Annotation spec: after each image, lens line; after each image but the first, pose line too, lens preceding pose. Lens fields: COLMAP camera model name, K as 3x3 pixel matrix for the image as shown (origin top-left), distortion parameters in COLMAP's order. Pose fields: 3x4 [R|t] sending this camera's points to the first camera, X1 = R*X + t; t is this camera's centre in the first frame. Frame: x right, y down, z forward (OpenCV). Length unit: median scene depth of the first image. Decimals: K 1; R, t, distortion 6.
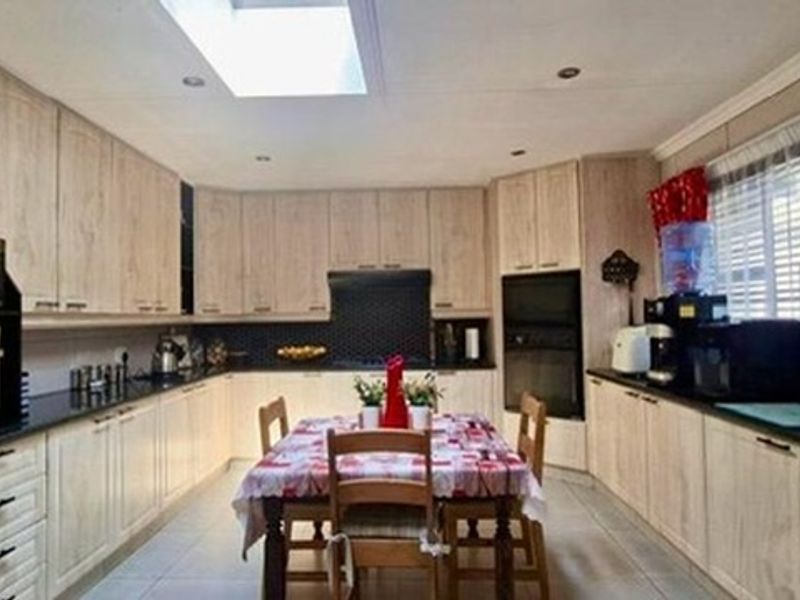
lens RADIAL K [[553.6, 0, 400.4], [0, 553.6, 299.7], [0, 0, 1]] dist [-0.007312, 0.006909]
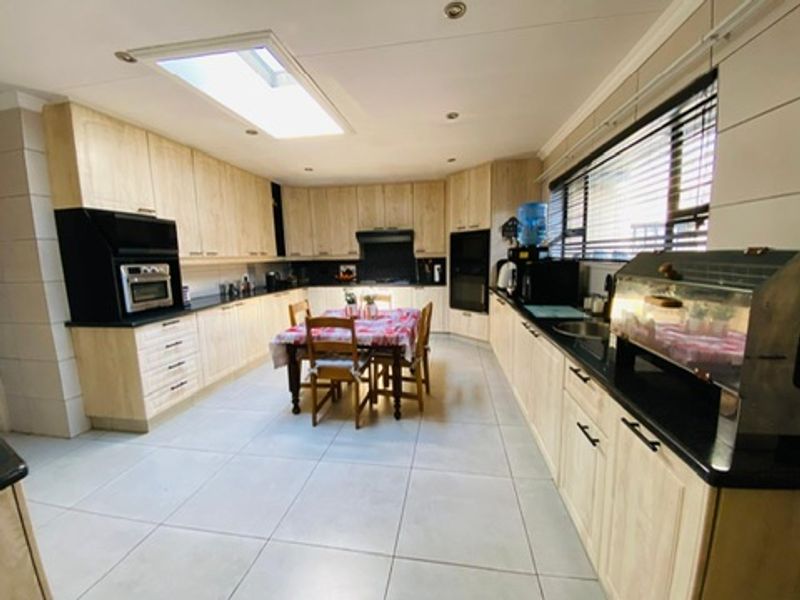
lens RADIAL K [[327.7, 0, 396.5], [0, 327.7, 301.9], [0, 0, 1]] dist [-0.000396, 0.000102]
pose [[0.991044, 0.013255, -0.132878, 0.166317], [0.009906, 0.985022, 0.172141, -0.009763], [0.133169, -0.171916, 0.976069, -0.072295]]
